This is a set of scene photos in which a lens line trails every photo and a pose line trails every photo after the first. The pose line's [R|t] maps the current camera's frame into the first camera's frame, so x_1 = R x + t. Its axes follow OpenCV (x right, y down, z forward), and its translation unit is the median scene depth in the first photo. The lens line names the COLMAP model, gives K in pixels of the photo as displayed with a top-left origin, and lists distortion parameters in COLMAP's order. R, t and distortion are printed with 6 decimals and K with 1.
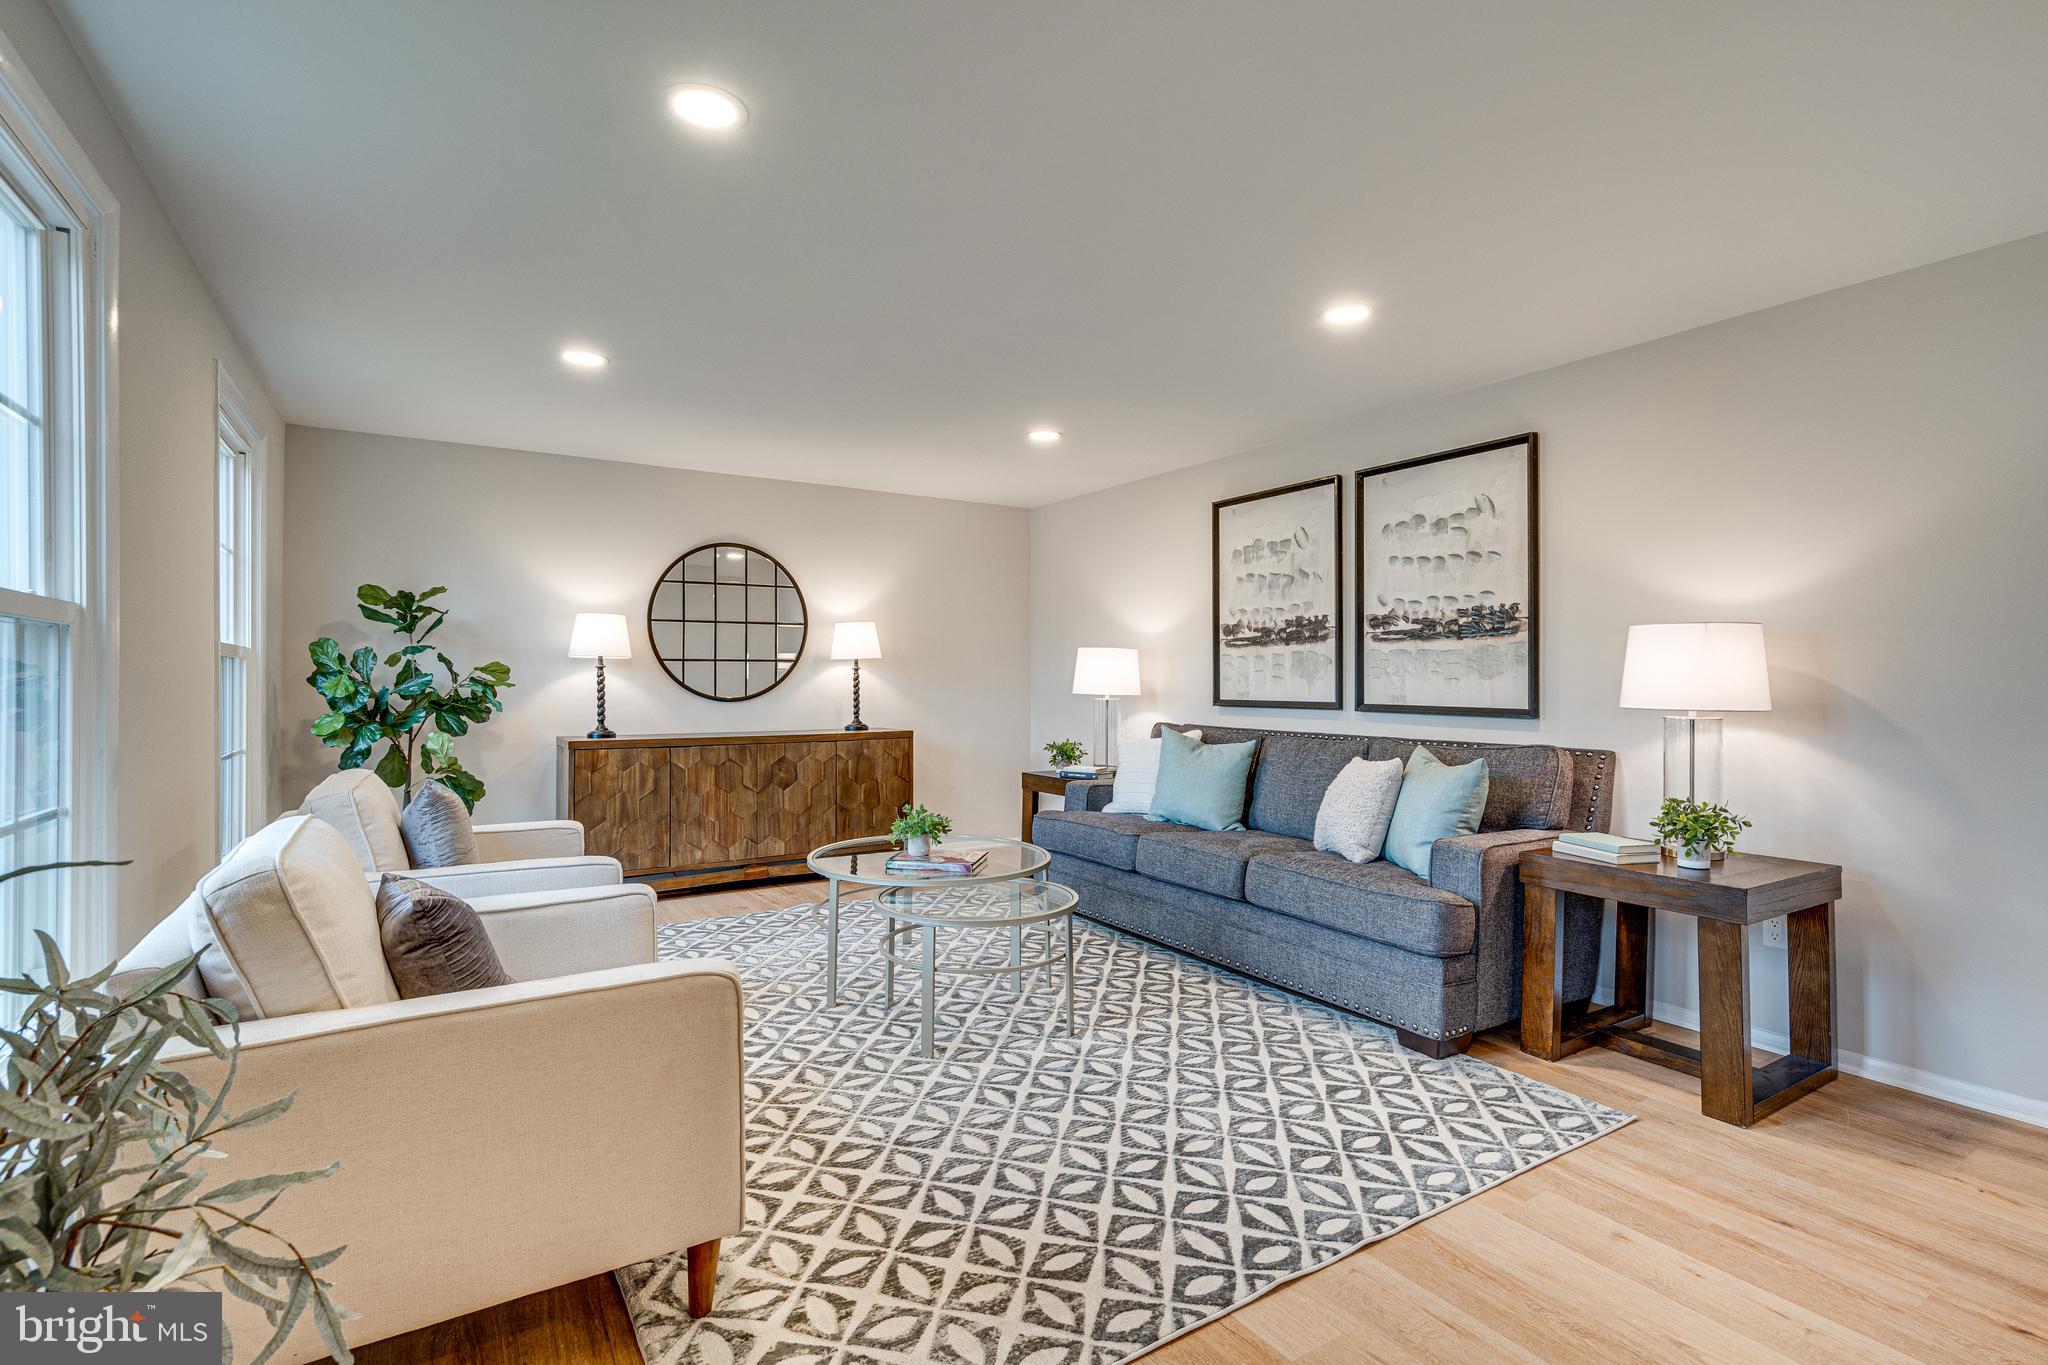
lens RADIAL K [[929.7, 0, 1020.9], [0, 929.7, 669.9], [0, 0, 1]] dist [-0.004783, 0.001118]
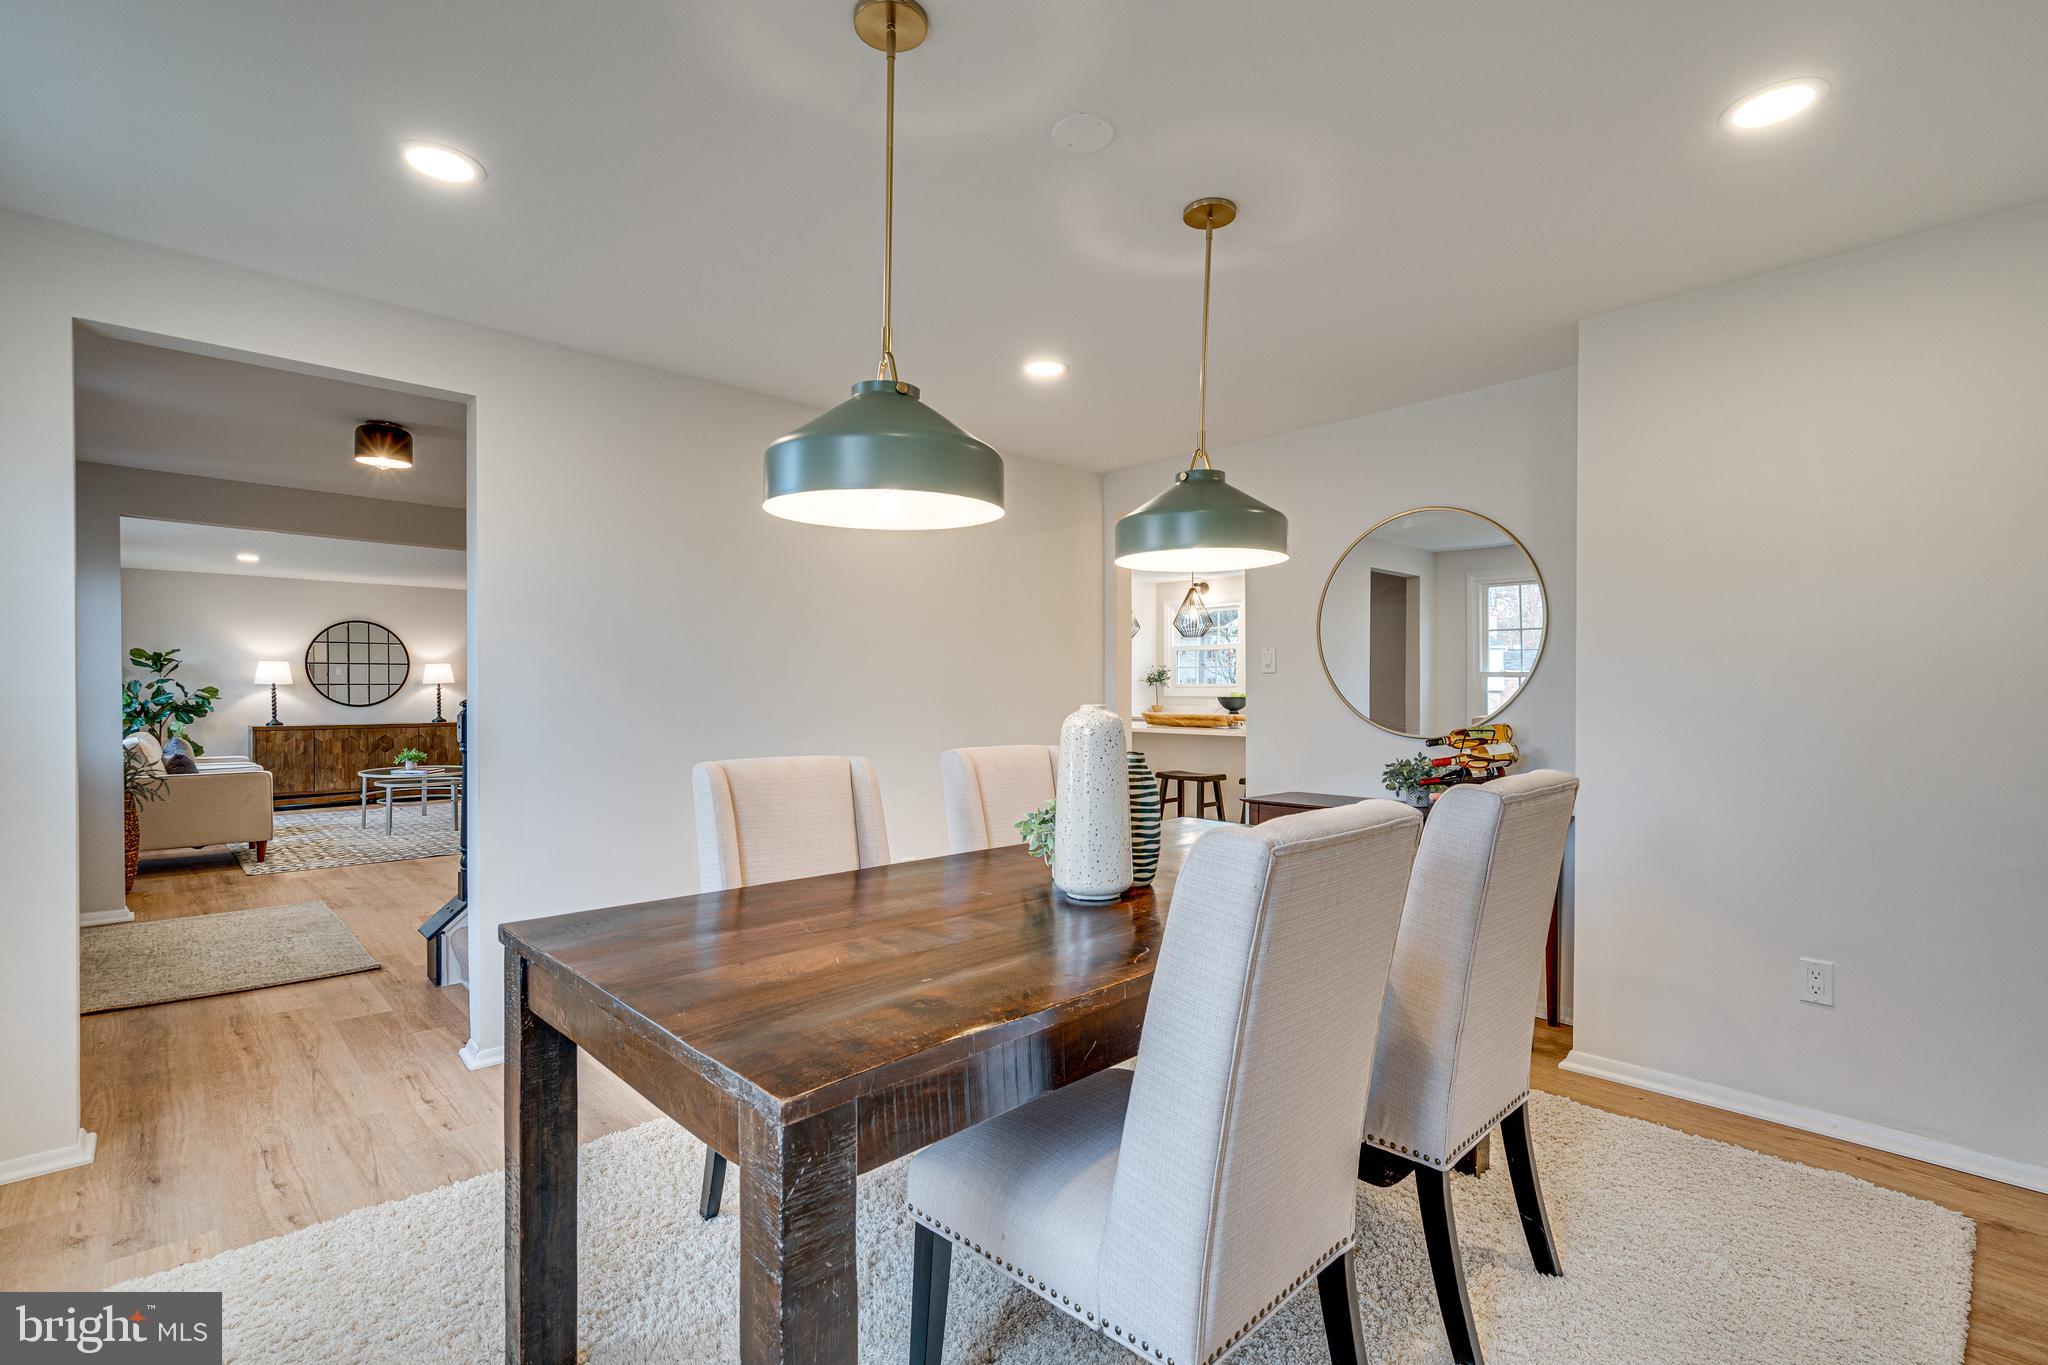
lens RADIAL K [[929.7, 0, 1032.0], [0, 929.7, 684.7], [0, 0, 1]] dist [-0.004783, 0.001118]
pose [[0.980648, -0.000622, 0.195778, 0.722230], [-0.000757, 0.999975, 0.006969, -0.026357], [-0.195778, -0.006983, 0.980623, -1.206983]]
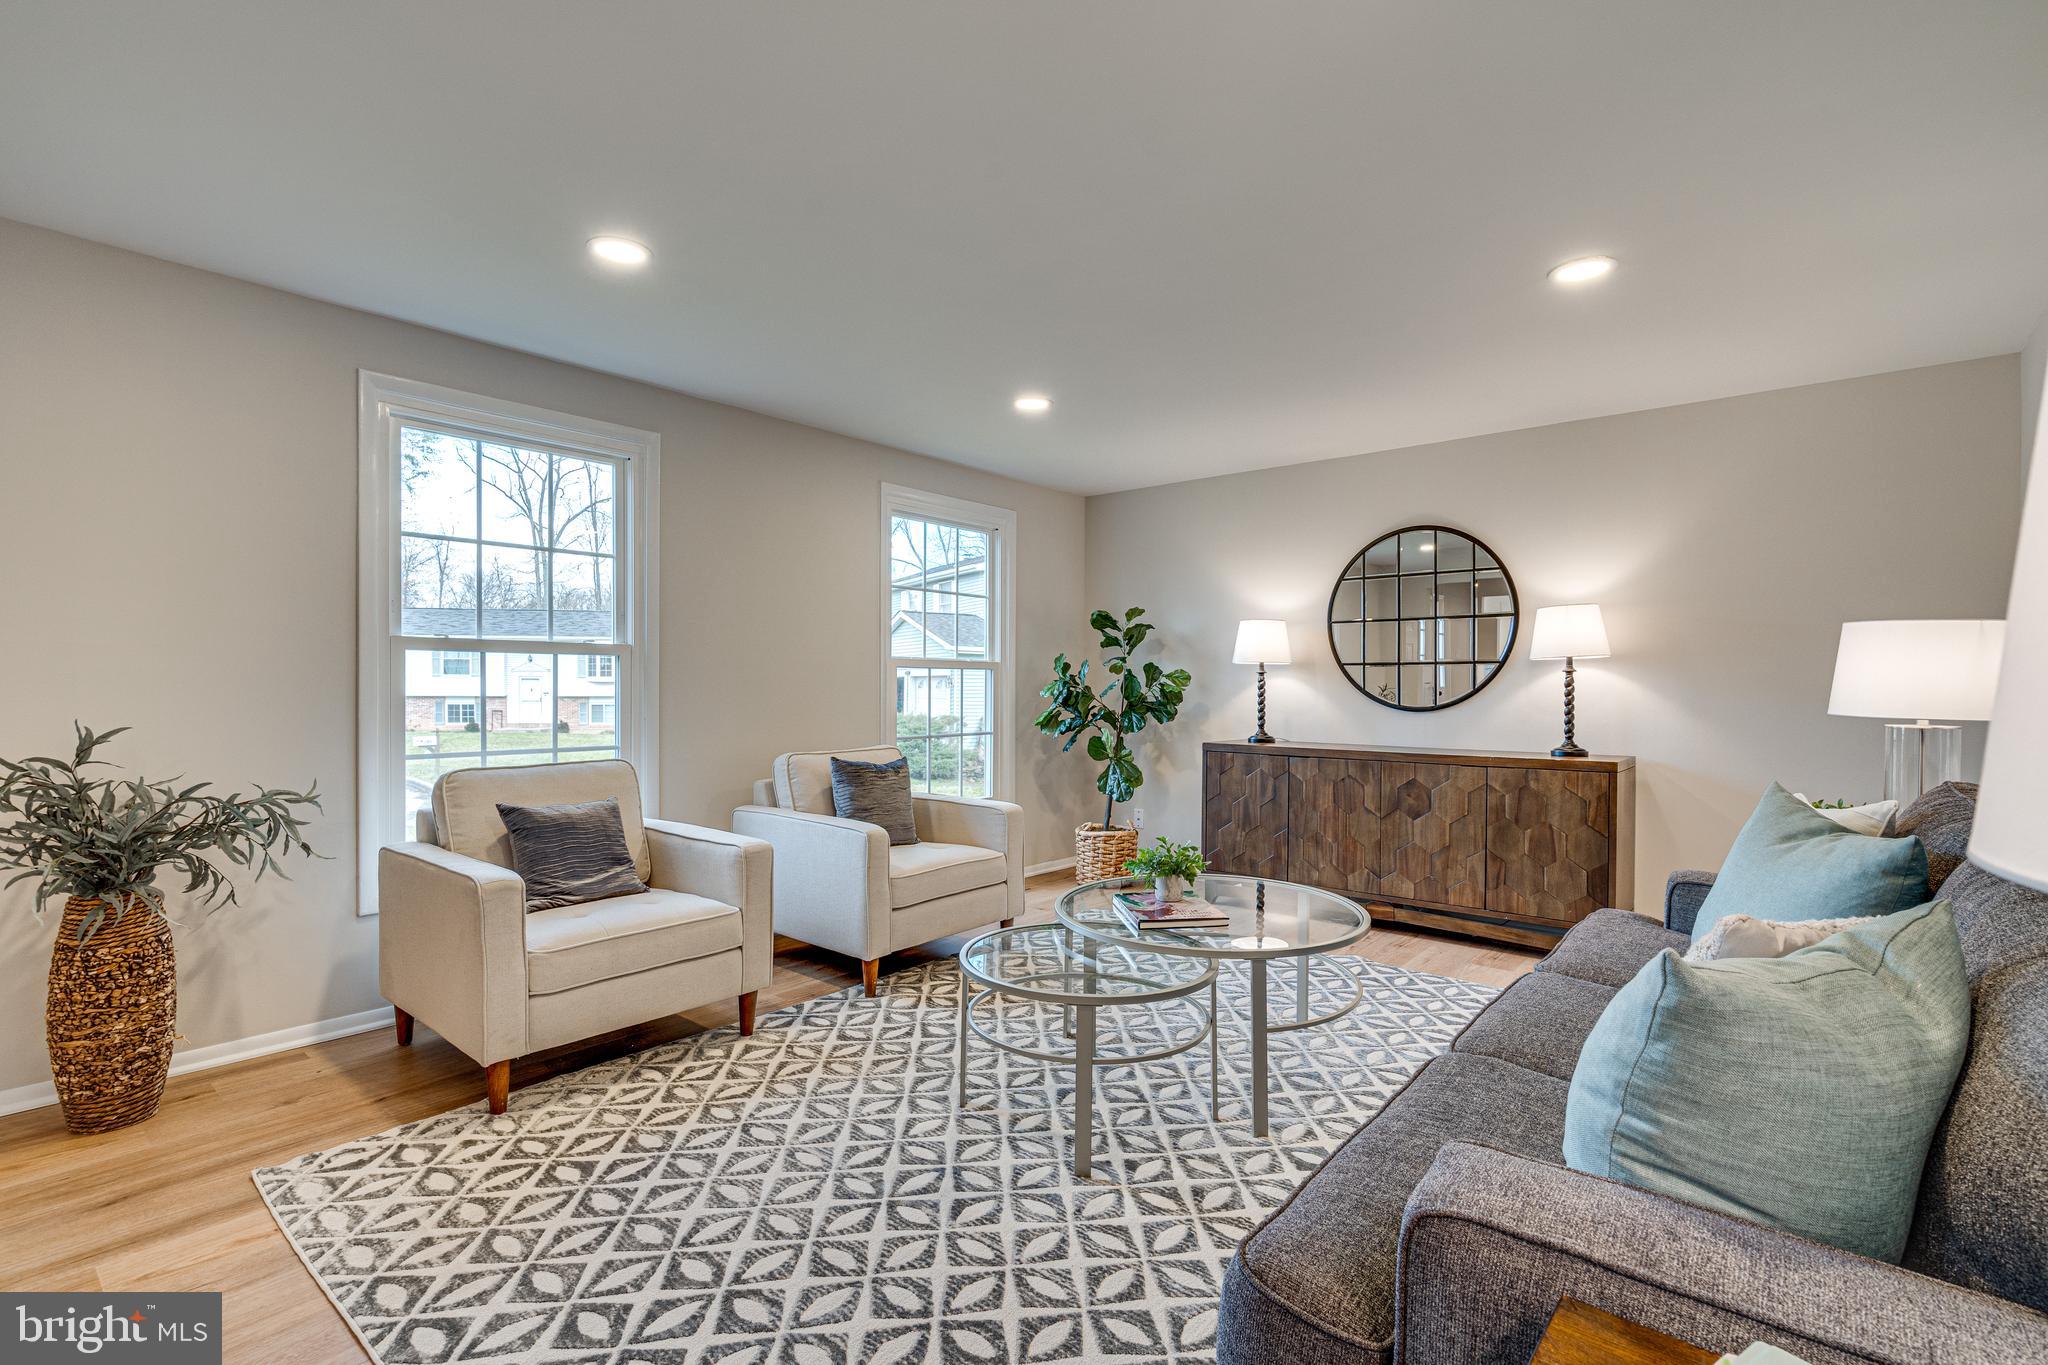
lens RADIAL K [[929.7, 0, 1034.9], [0, 929.7, 691.7], [0, 0, 1]] dist [-0.004783, 0.001118]
pose [[0.324893, 0.009084, -0.945707, 0.439821], [0.005698, 0.999917, 0.011562, 0.004745], [0.945734, -0.009145, 0.324814, 0.446669]]
